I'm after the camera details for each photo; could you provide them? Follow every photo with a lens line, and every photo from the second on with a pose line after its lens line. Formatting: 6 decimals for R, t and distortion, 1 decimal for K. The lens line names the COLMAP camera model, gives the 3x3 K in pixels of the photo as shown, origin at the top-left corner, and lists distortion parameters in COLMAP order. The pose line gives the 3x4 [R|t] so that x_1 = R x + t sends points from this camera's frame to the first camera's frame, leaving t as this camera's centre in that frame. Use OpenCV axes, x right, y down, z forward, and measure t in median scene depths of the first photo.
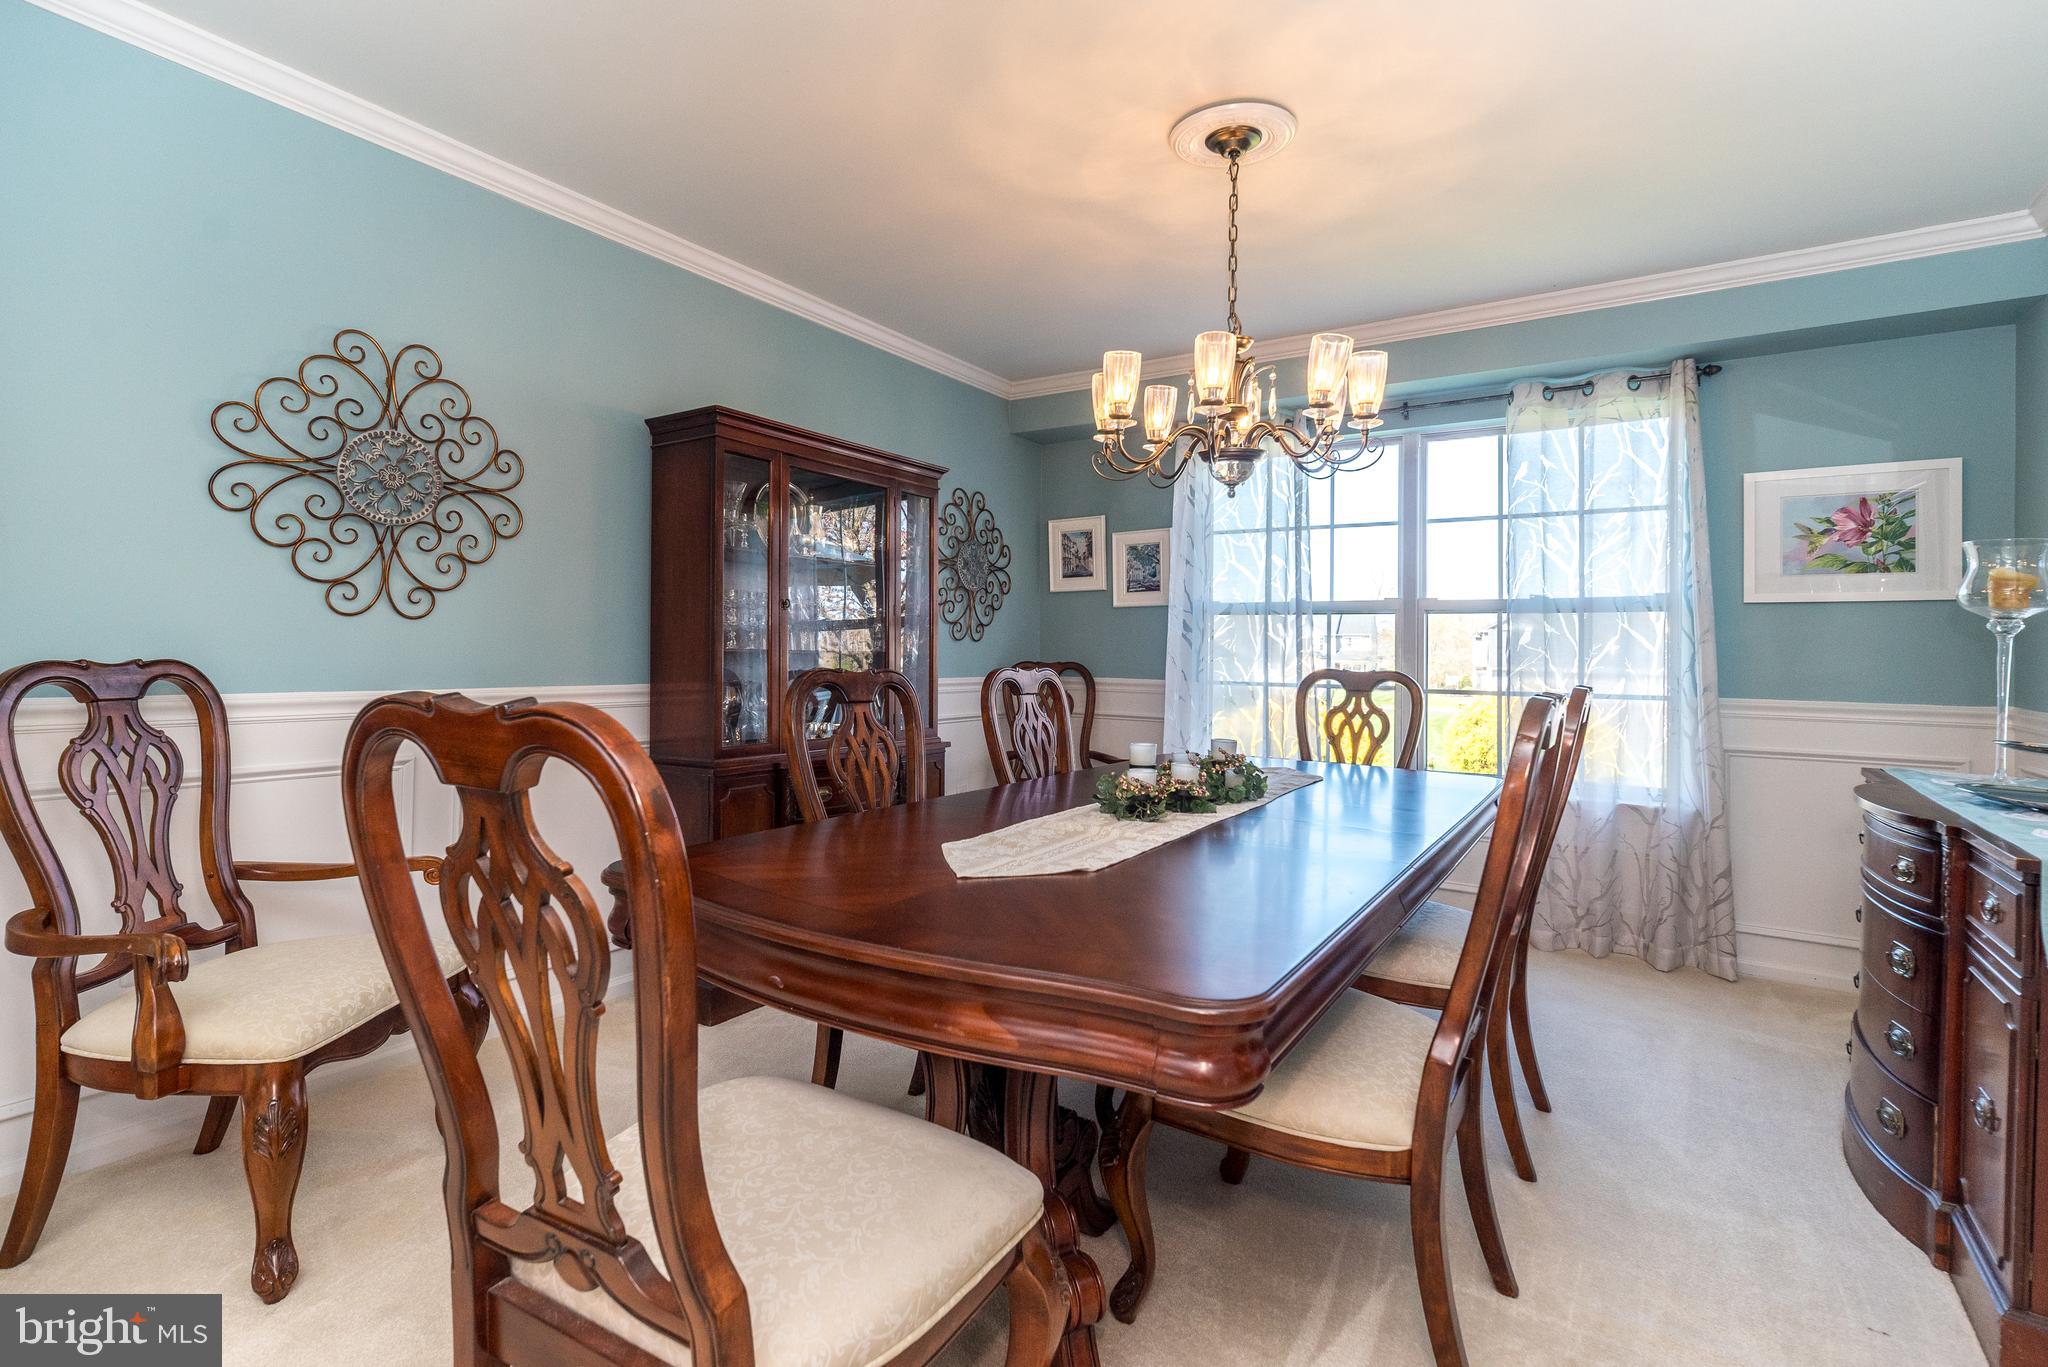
lens RADIAL K [[989.5, 0, 1036.1], [0, 989.5, 678.9], [0, 0, 1]] dist [0.002425, -0.000111]
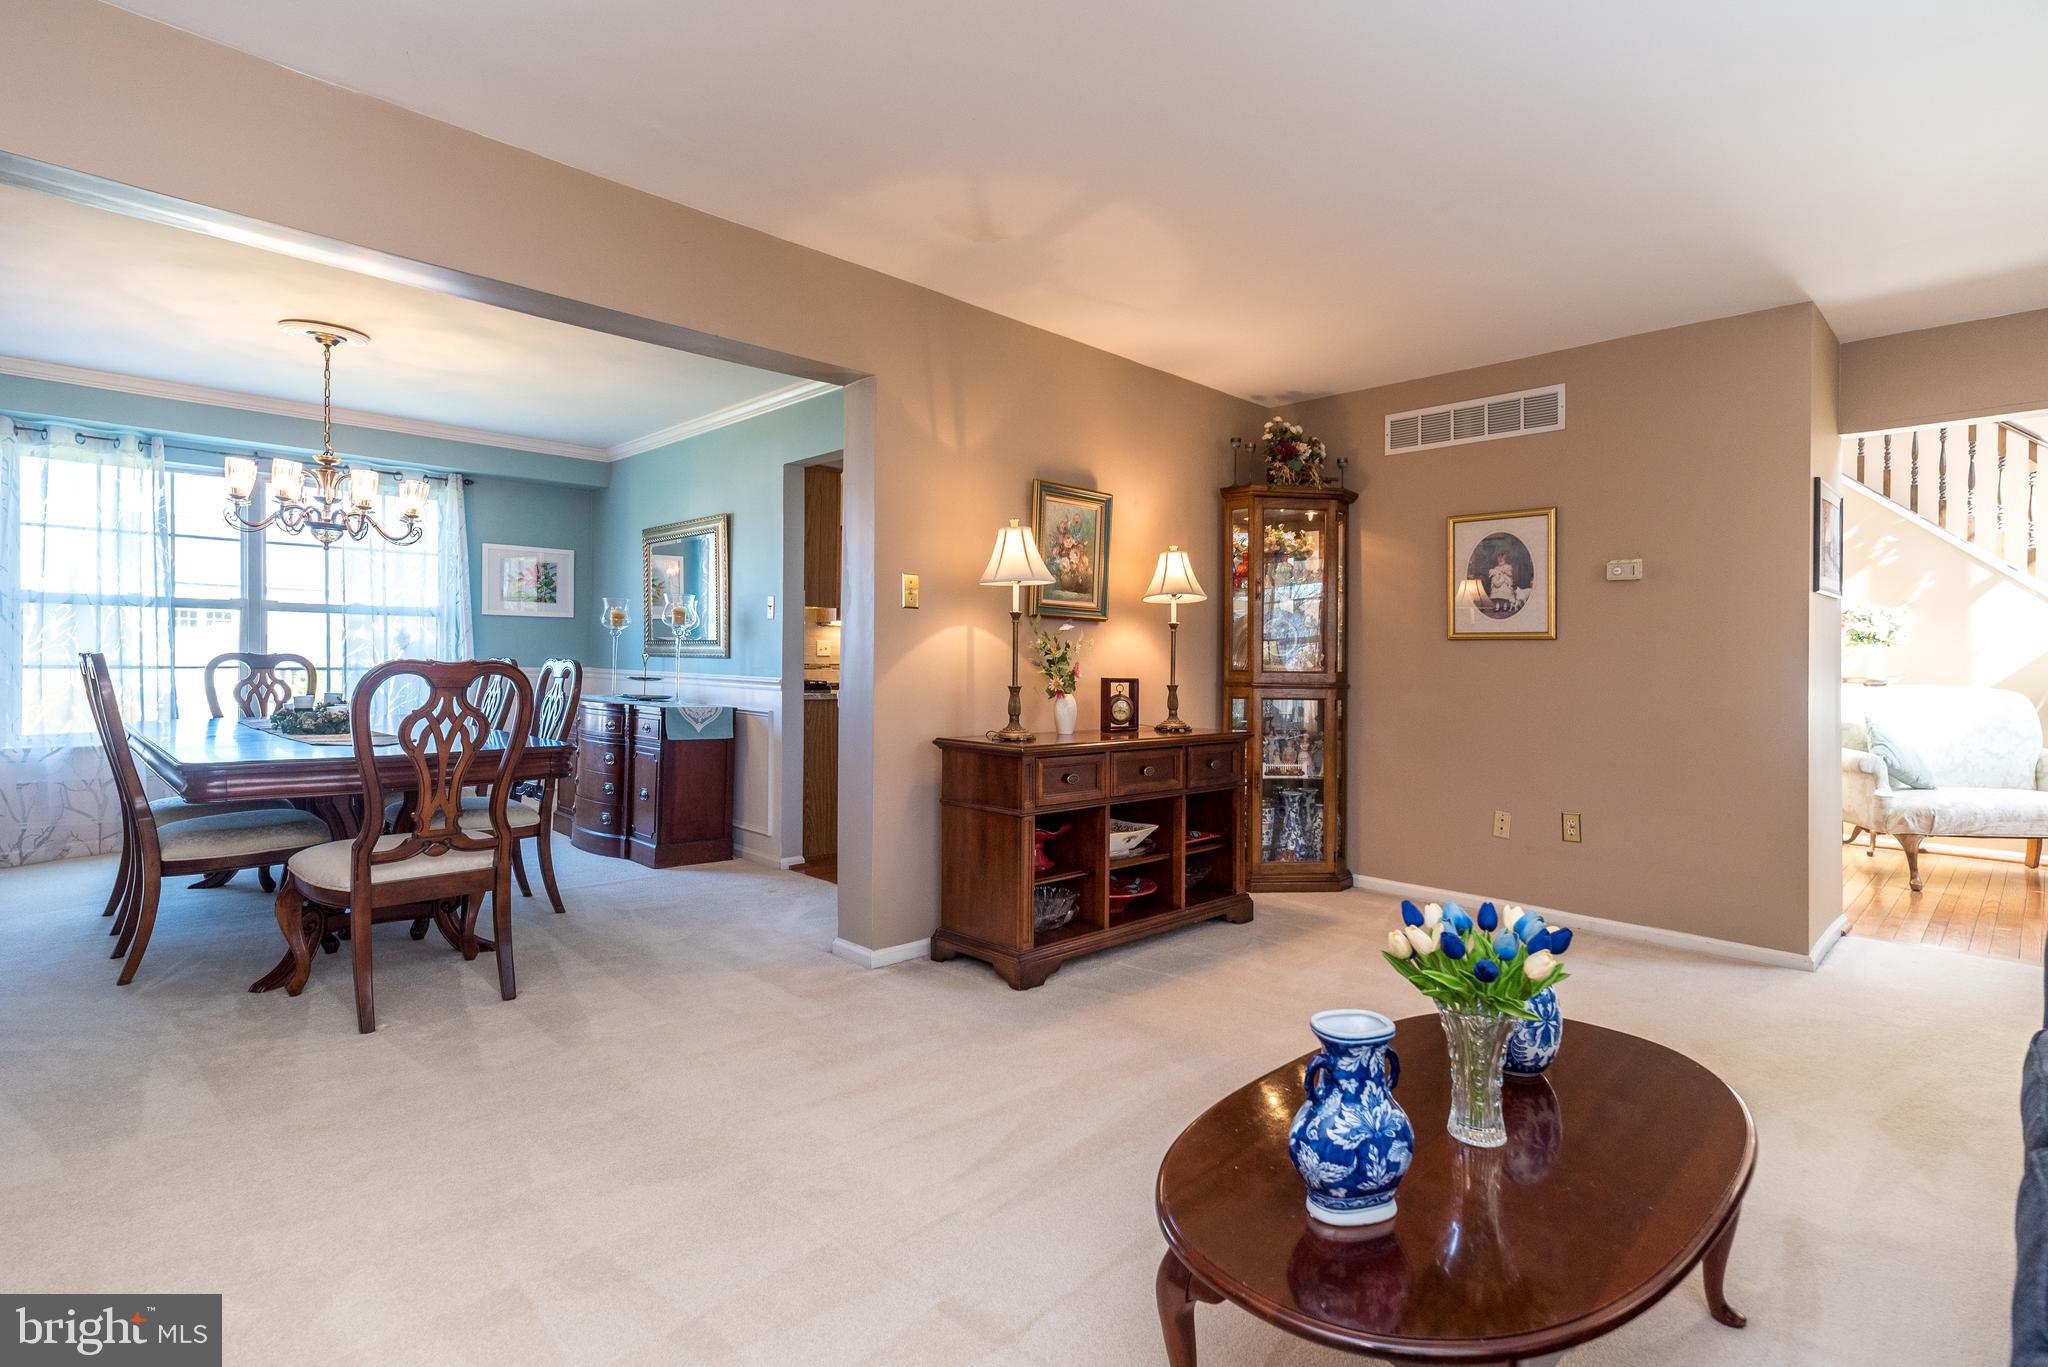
lens RADIAL K [[985.2, 0, 1040.8], [0, 985.2, 681.5], [0, 0, 1]] dist [0.006118, -0.001673]
pose [[0.206772, -0.034147, 0.977793, -0.803878], [0.017690, 0.999358, 0.031159, 0.006719], [-0.978229, 0.010854, 0.207244, -0.350888]]
